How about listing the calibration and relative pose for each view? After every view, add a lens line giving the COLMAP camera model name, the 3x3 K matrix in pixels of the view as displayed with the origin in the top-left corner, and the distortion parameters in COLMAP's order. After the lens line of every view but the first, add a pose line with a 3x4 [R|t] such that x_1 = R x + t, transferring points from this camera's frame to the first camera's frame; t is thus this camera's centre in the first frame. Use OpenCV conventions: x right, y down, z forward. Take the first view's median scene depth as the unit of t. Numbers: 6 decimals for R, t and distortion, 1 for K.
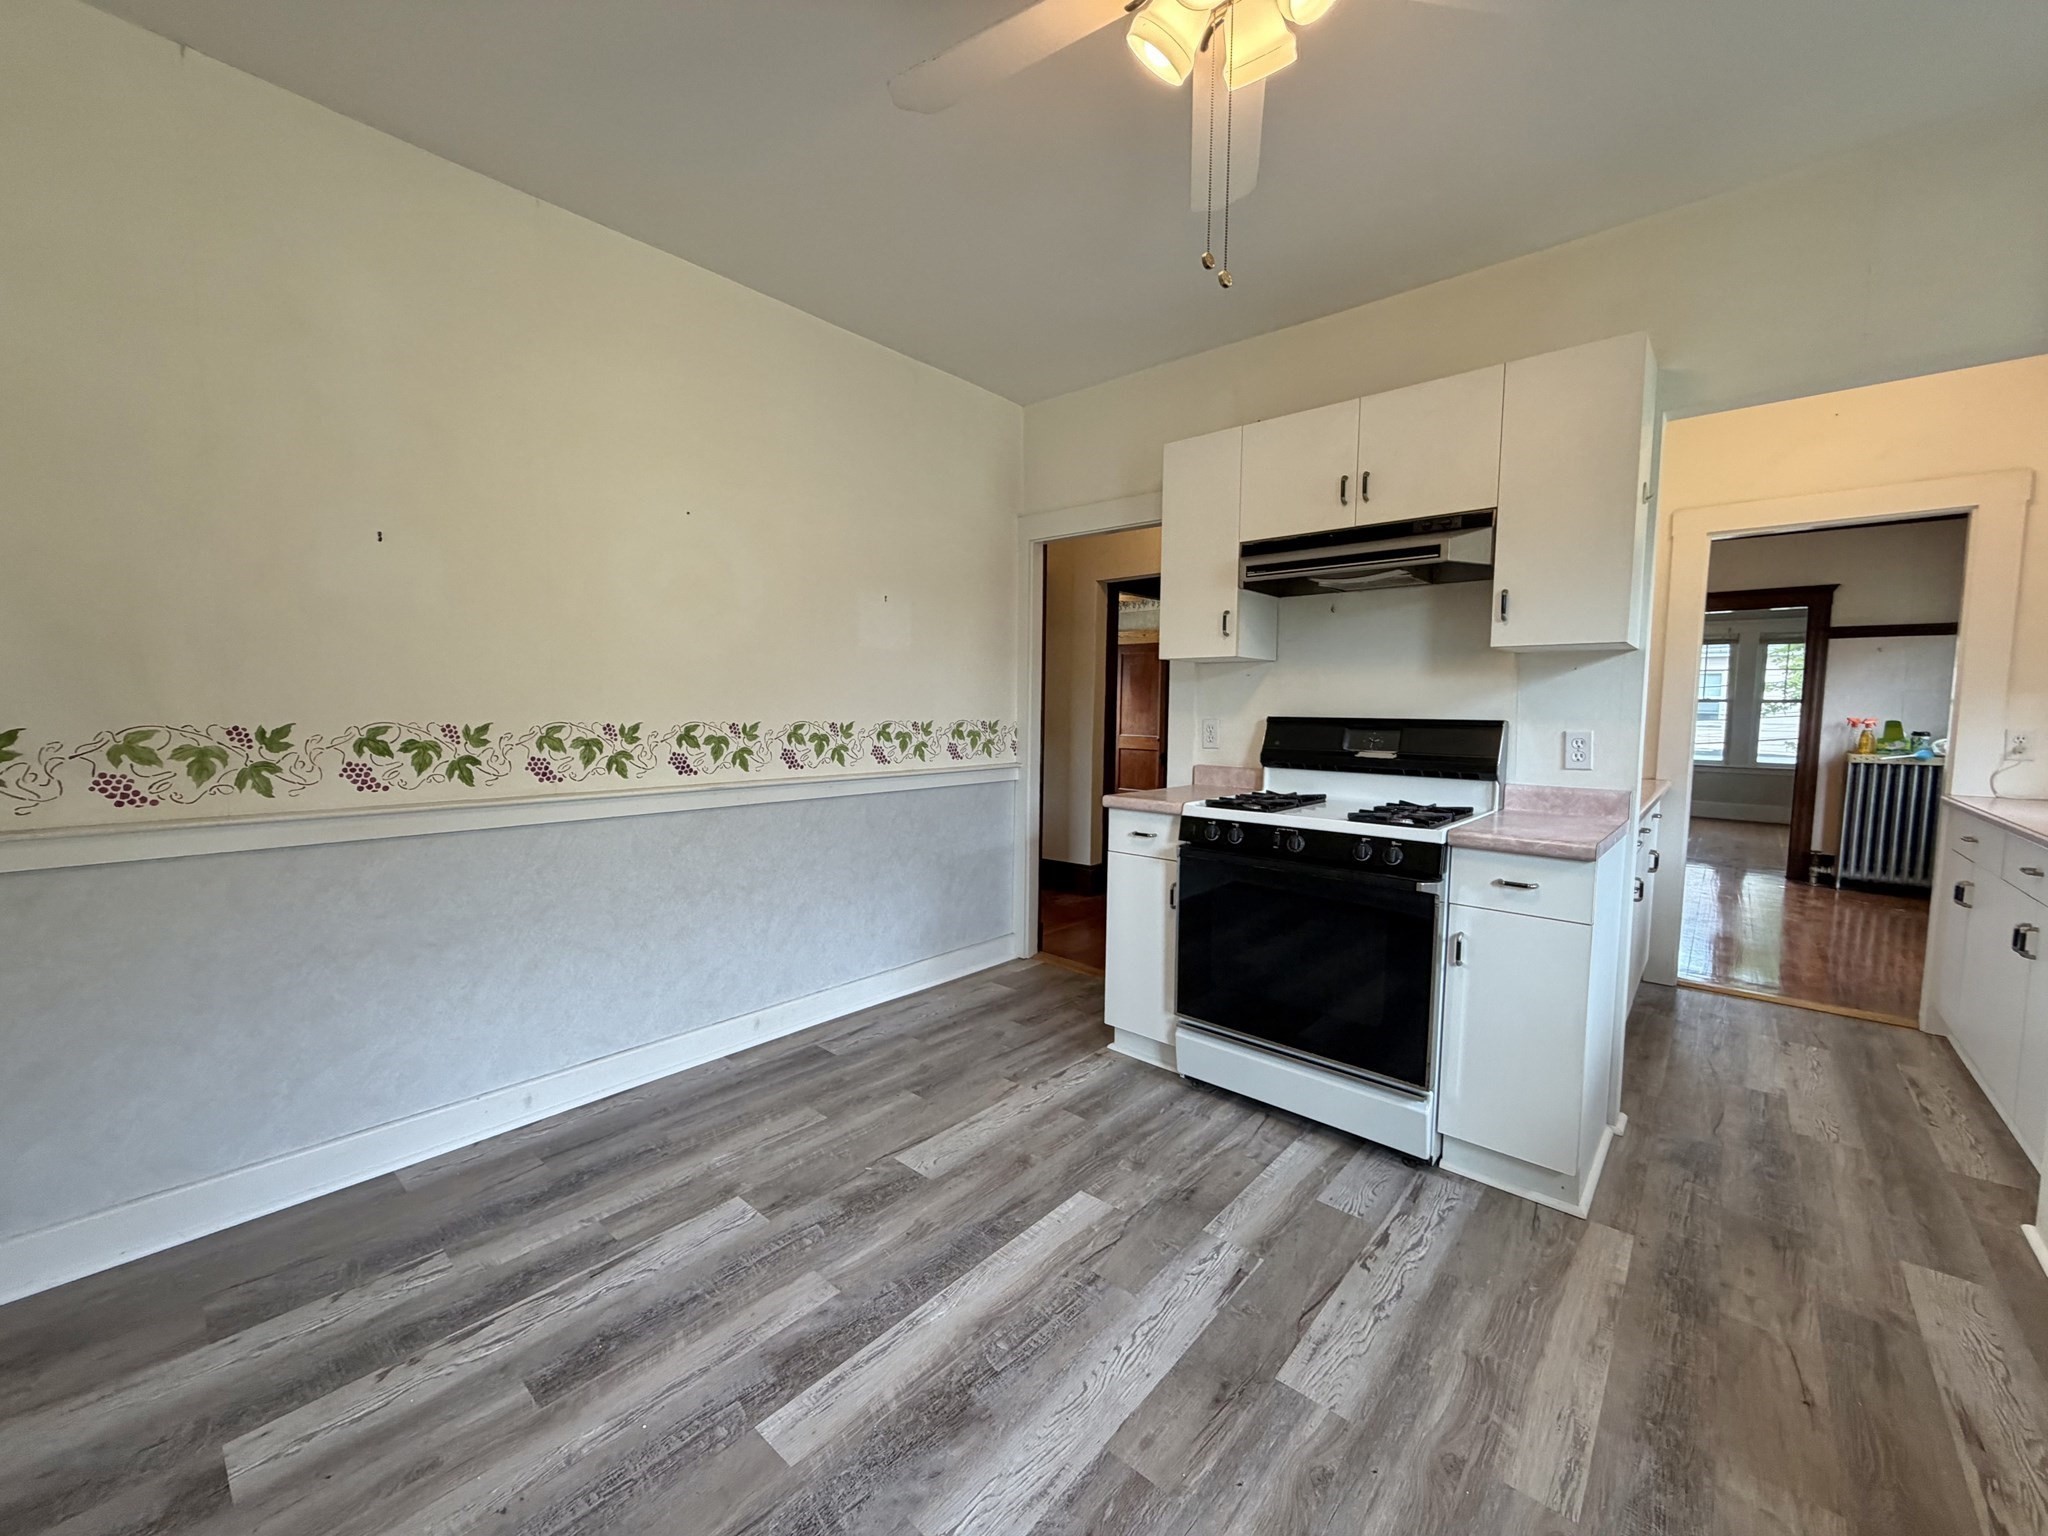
lens RADIAL K [[797.6, 0, 1054.5], [0, 797.6, 785.5], [0, 0, 1]] dist [0.001317, 0.000083]
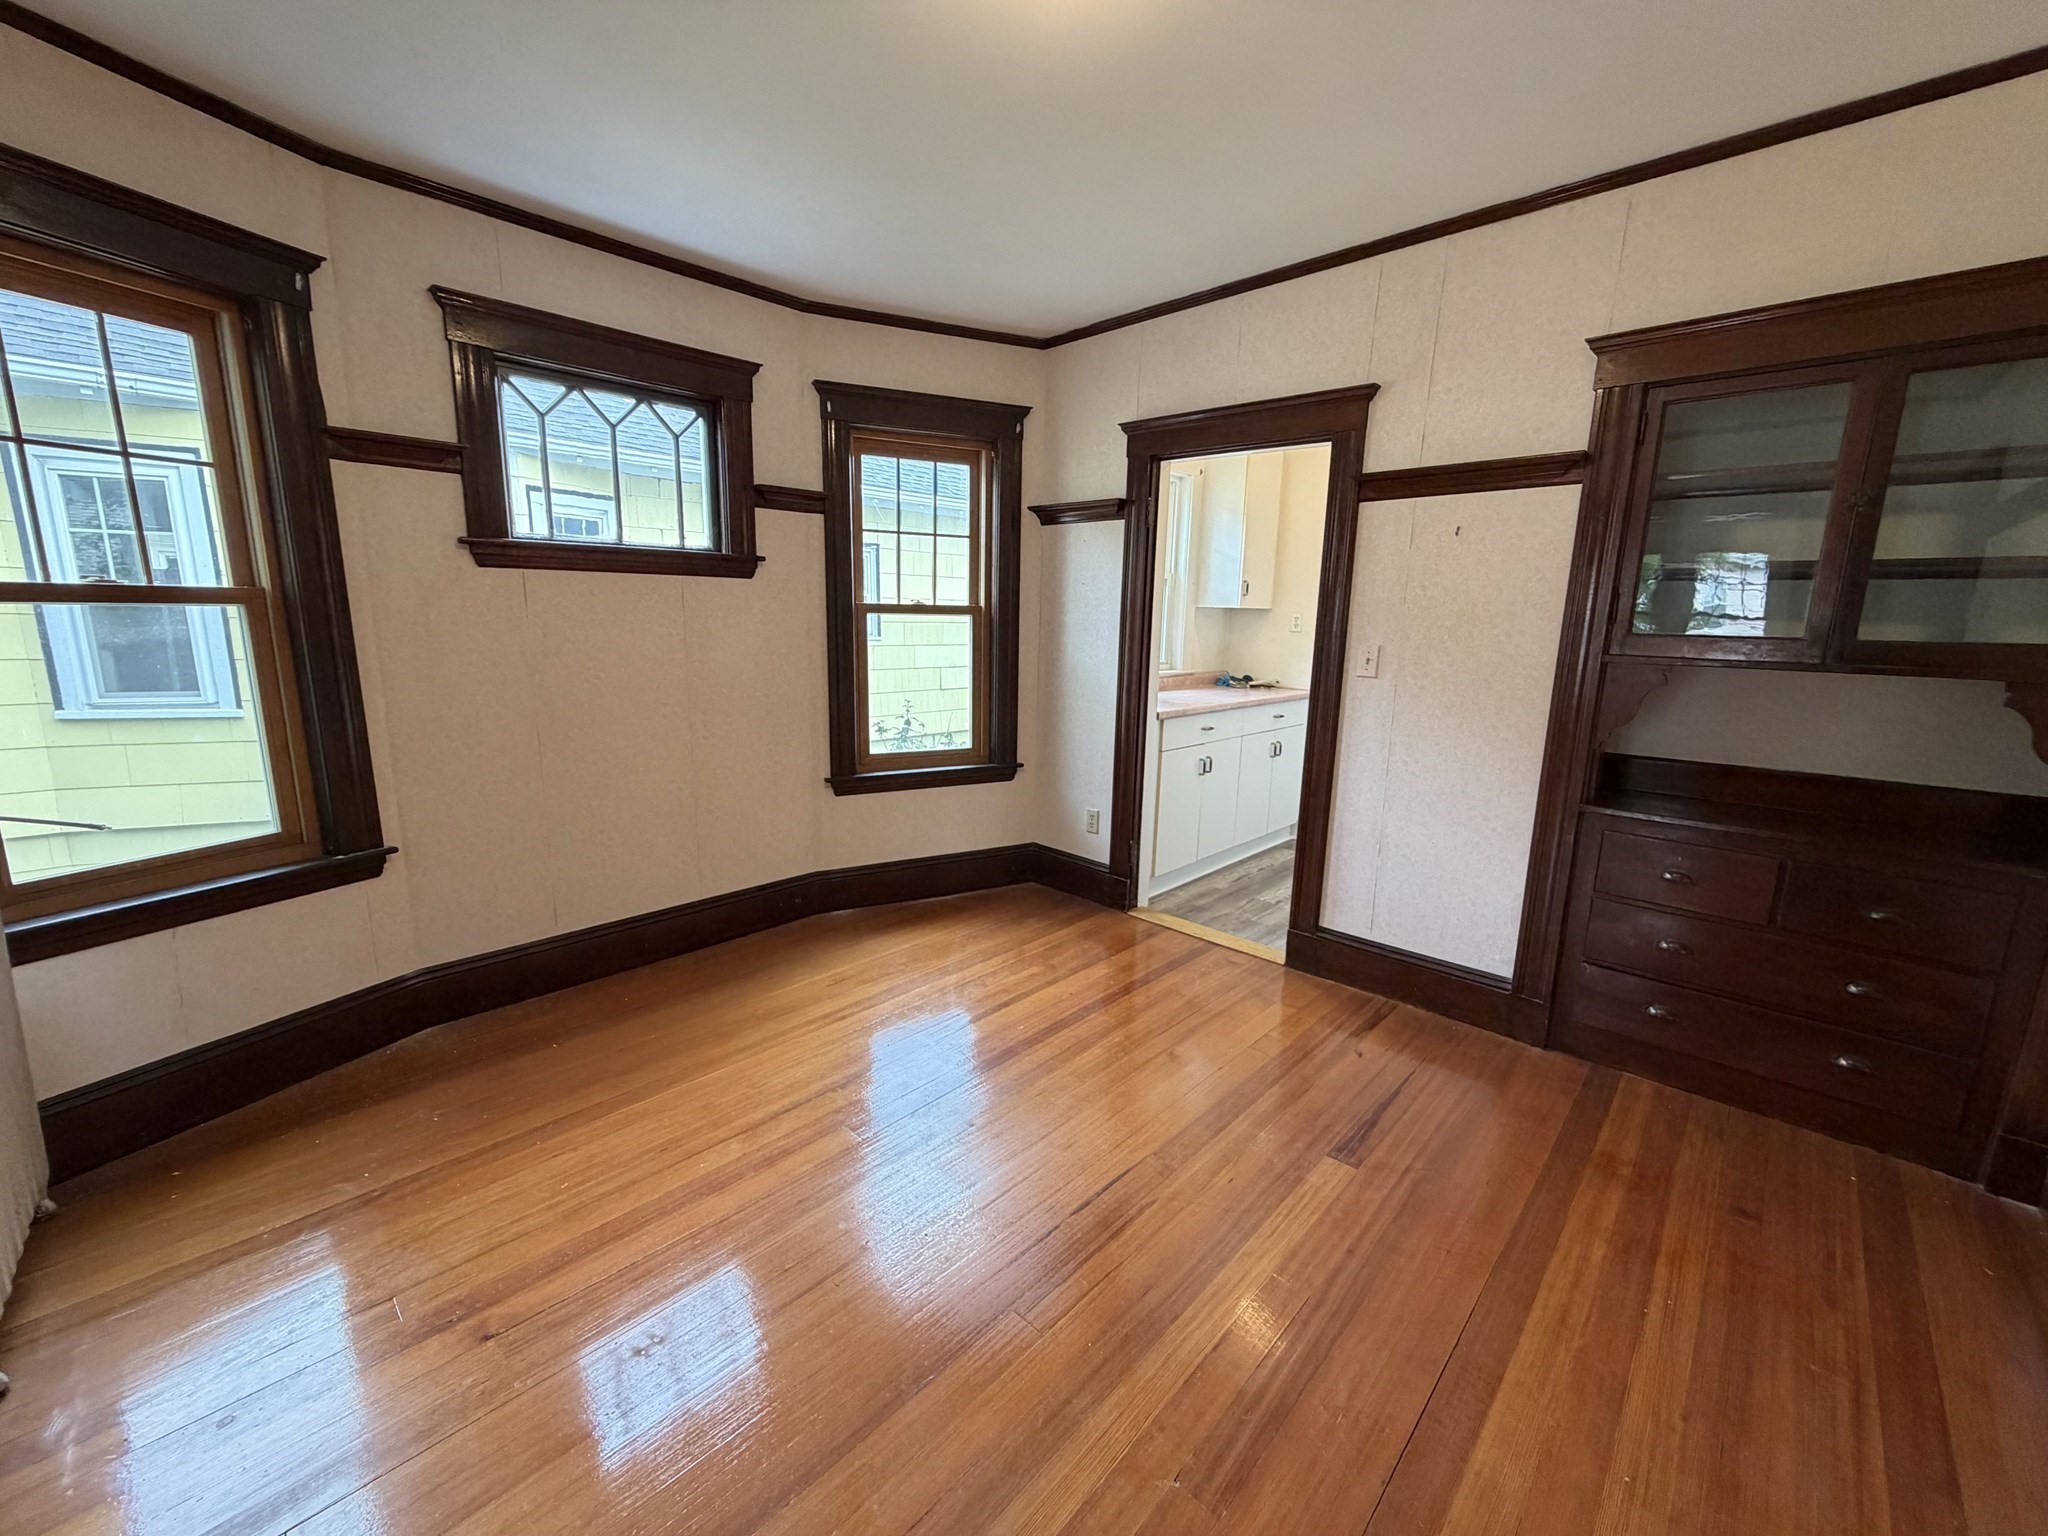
lens RADIAL K [[816.2, 0, 1017.9], [0, 816.2, 767.0], [0, 0, 1]] dist [-0.000439, -0.000024]
pose [[-0.998150, -0.038442, 0.047110, 1.478670], [-0.024401, 0.962903, 0.268743, -0.264442], [-0.055694, 0.267096, -0.962059, 2.570840]]
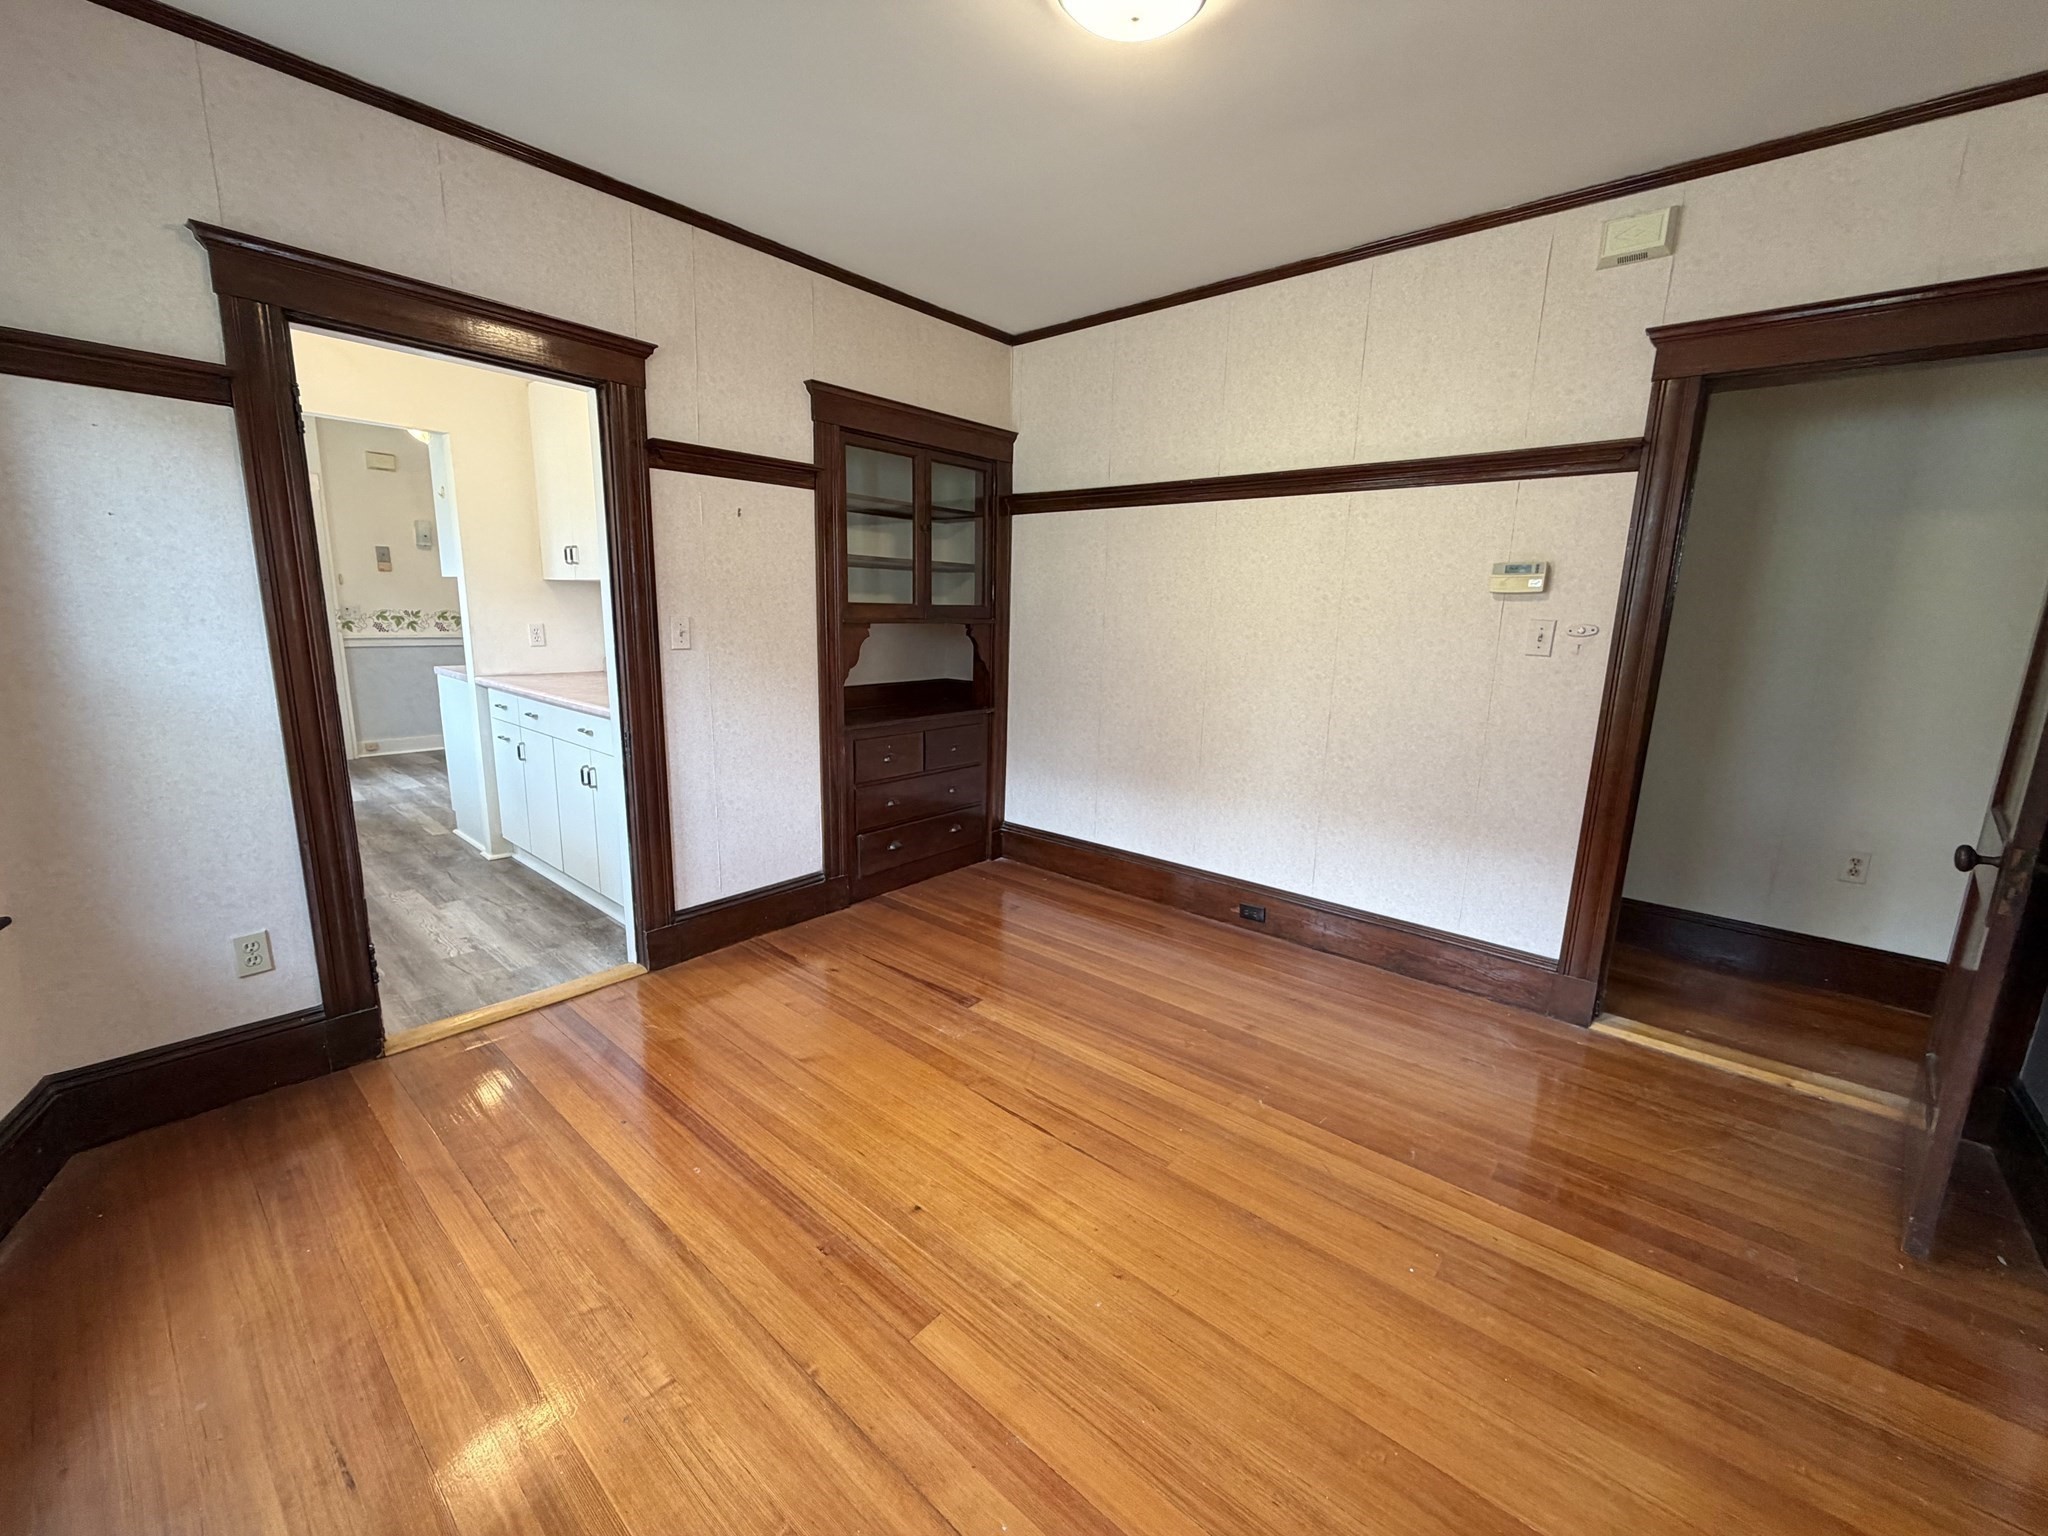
lens RADIAL K [[816.2, 0, 1017.9], [0, 816.2, 767.0], [0, 0, 1]] dist [-0.000439, -0.000024]
pose [[-0.003864, 0.189668, -0.981841, 2.178080], [-0.111296, 0.975666, 0.188913, -0.200042], [0.993780, 0.110005, 0.017339, 1.894069]]
